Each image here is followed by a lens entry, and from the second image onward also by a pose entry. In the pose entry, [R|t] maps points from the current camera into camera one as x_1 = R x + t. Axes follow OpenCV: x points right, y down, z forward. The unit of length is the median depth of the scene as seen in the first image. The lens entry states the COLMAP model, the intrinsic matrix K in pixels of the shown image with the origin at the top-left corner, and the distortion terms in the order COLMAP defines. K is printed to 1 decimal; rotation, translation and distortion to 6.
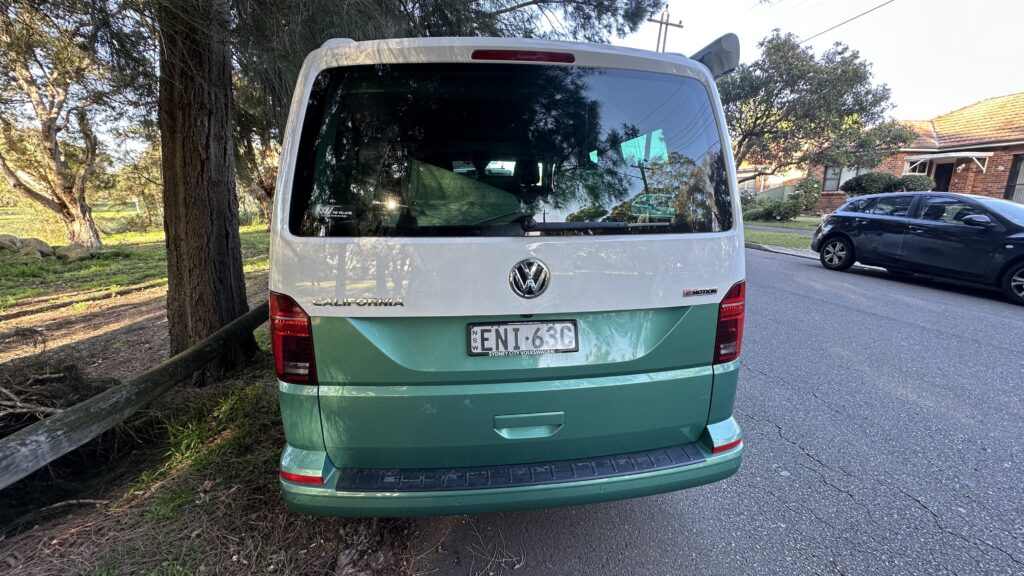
lens RADIAL K [[408.4, 0, 512.0], [0, 408.4, 288.0], [0, 0, 1]] dist [-0.010956, 0.000022]
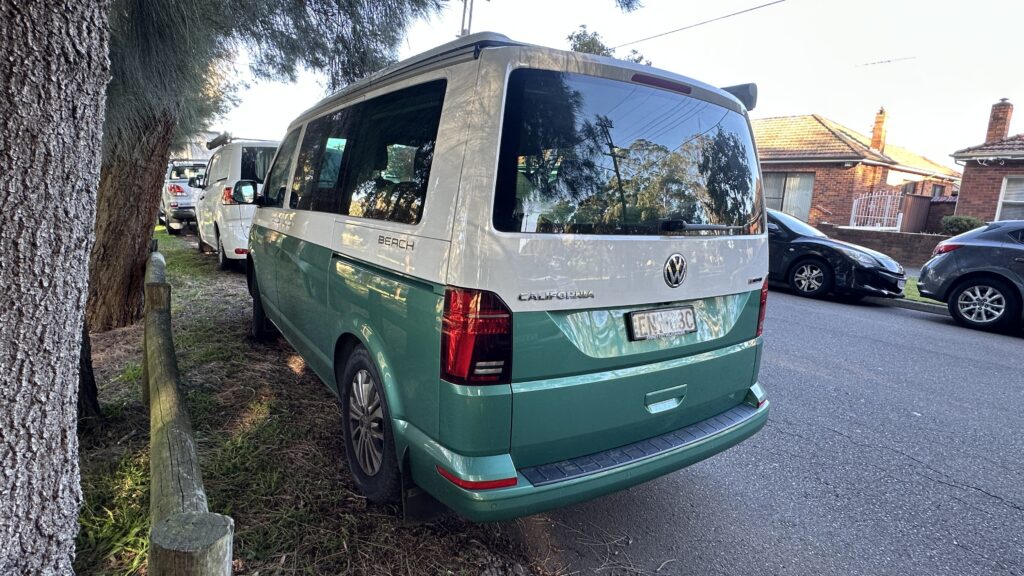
lens RADIAL K [[518.1, 0, 512.0], [0, 518.1, 288.0], [0, 0, 1]] dist [0.000377, -0.001420]
pose [[0.889401, -0.026776, 0.456343, -1.037837], [0.037765, 0.999174, -0.014977, 0.028820], [-0.455565, 0.030555, 0.889678, -0.120133]]
